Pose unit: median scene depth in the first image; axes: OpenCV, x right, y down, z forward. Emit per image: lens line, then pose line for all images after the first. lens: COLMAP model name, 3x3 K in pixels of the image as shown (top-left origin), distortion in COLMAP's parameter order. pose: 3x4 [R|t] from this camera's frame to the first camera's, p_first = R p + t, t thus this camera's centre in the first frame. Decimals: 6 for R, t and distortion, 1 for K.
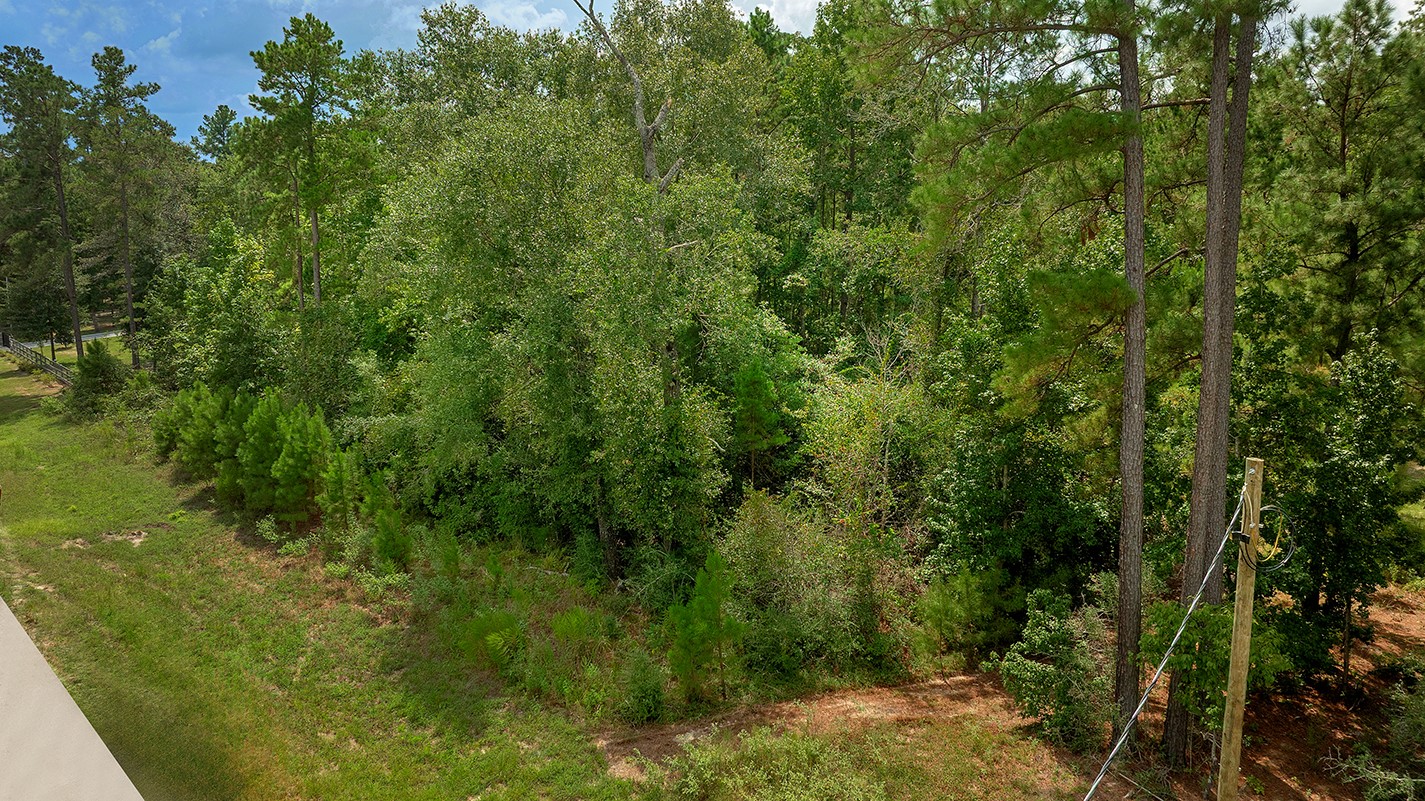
lens RADIAL K [[1028.8, 0, 715.8], [0, 1028.8, 404.1], [0, 0, 1]] dist [-0.016273, 0.000955]
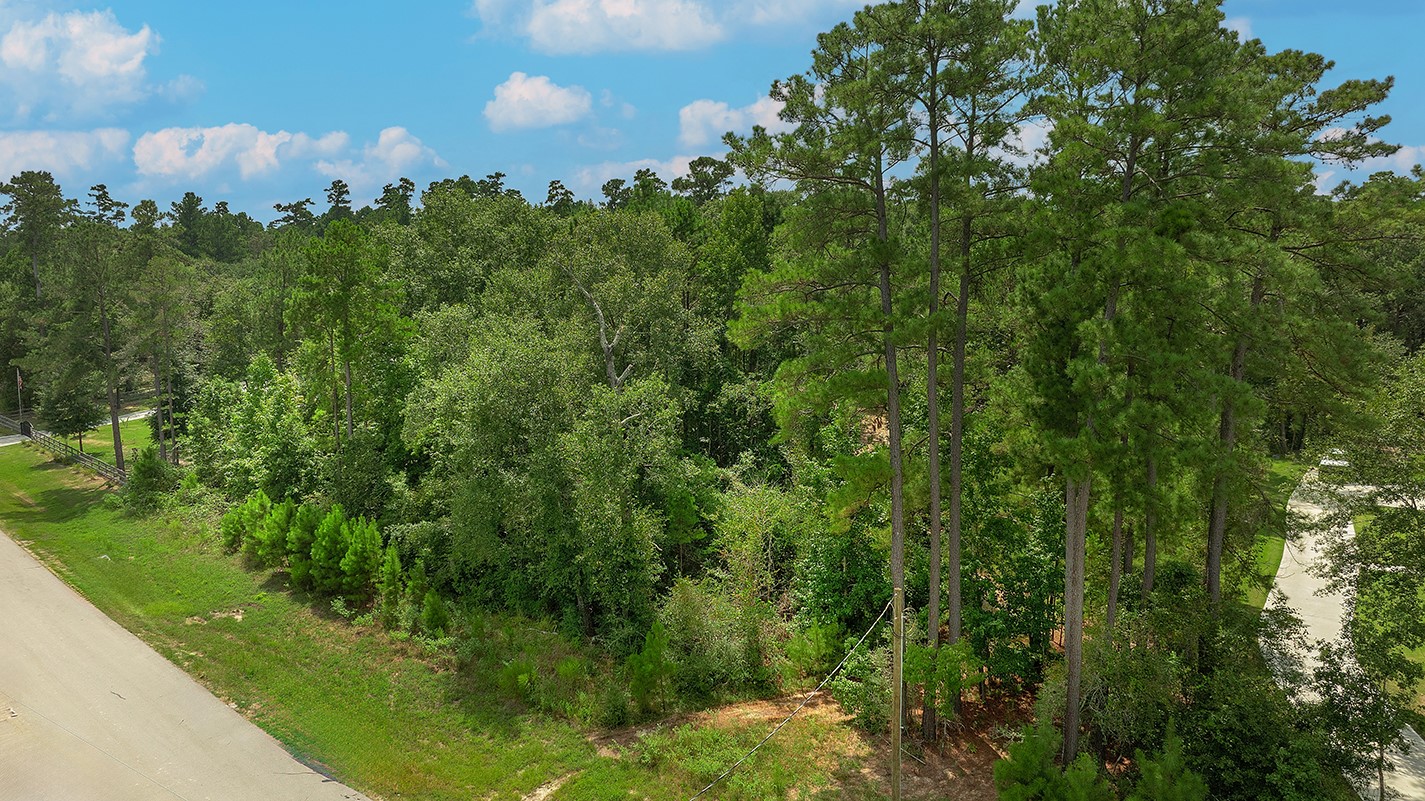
lens RADIAL K [[989.3, 0, 731.1], [0, 989.3, 447.6], [0, 0, 1]] dist [-0.022093, -0.002624]
pose [[0.996596, -0.016866, 0.080698, -0.004683], [0.016549, 0.999852, 0.004600, -0.114623], [-0.080763, -0.003248, 0.996728, -0.481086]]
